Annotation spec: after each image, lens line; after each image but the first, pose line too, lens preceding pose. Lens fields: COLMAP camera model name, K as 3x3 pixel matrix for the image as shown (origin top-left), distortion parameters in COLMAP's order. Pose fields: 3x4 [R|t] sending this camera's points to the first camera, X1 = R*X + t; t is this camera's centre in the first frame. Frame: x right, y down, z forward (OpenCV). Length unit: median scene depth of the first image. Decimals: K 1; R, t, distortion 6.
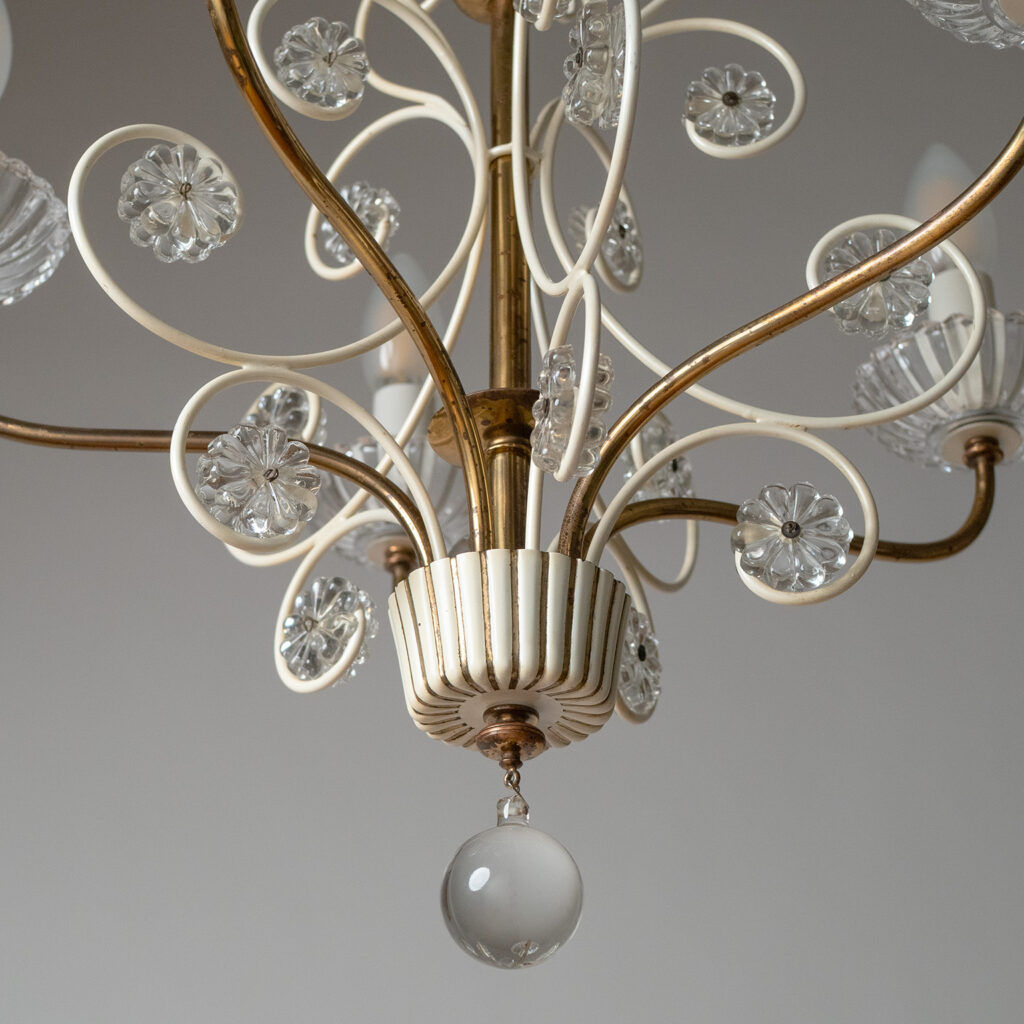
lens RADIAL K [[2451.6, 0, 512.0], [0, 2451.6, 512.0], [0, 0, 1]] dist [-0.078159, 0.204019]
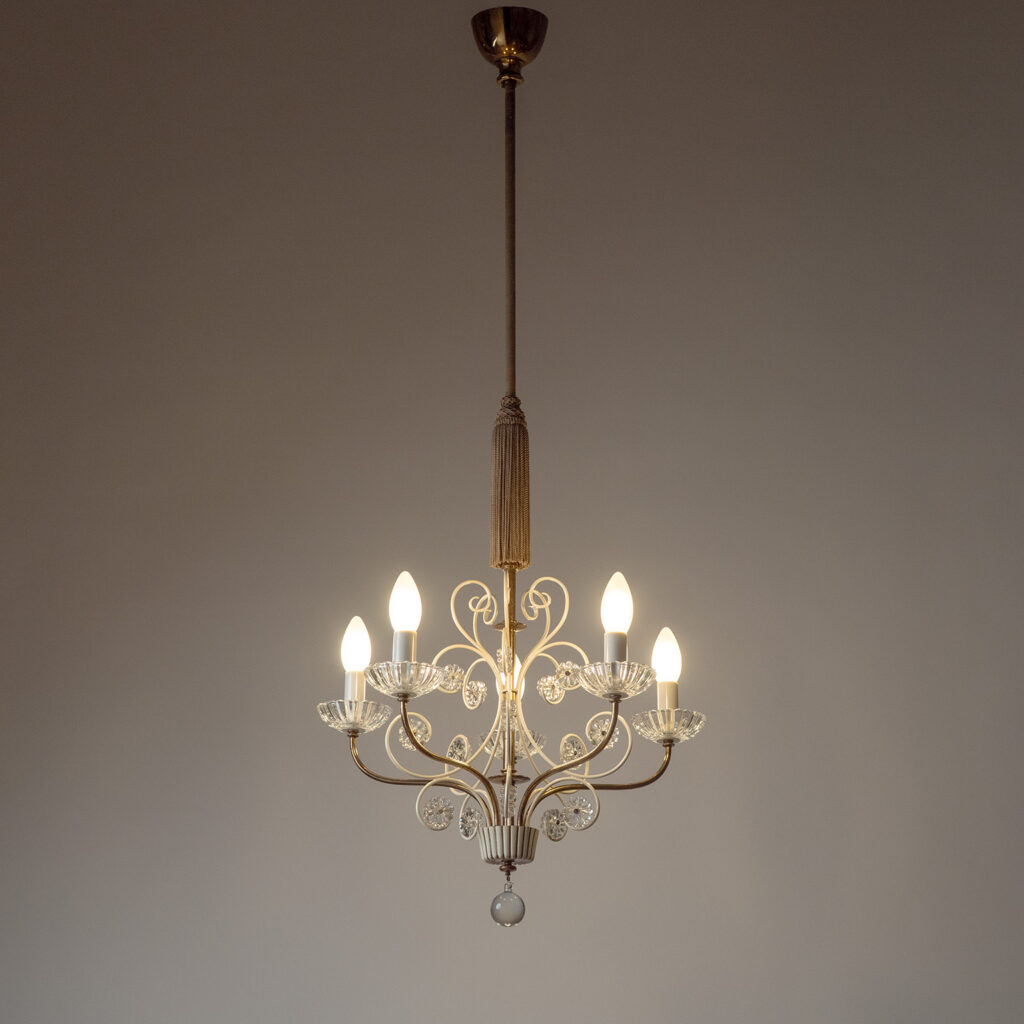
lens RADIAL K [[2451.6, 0, 512.0], [0, 2451.6, 512.0], [0, 0, 1]] dist [-0.078159, 0.204019]
pose [[0.976319, -0.052835, -0.209787, 0.875680], [0.097773, 0.972795, 0.210023, -1.311185], [0.192983, -0.225560, 0.954924, -2.685193]]
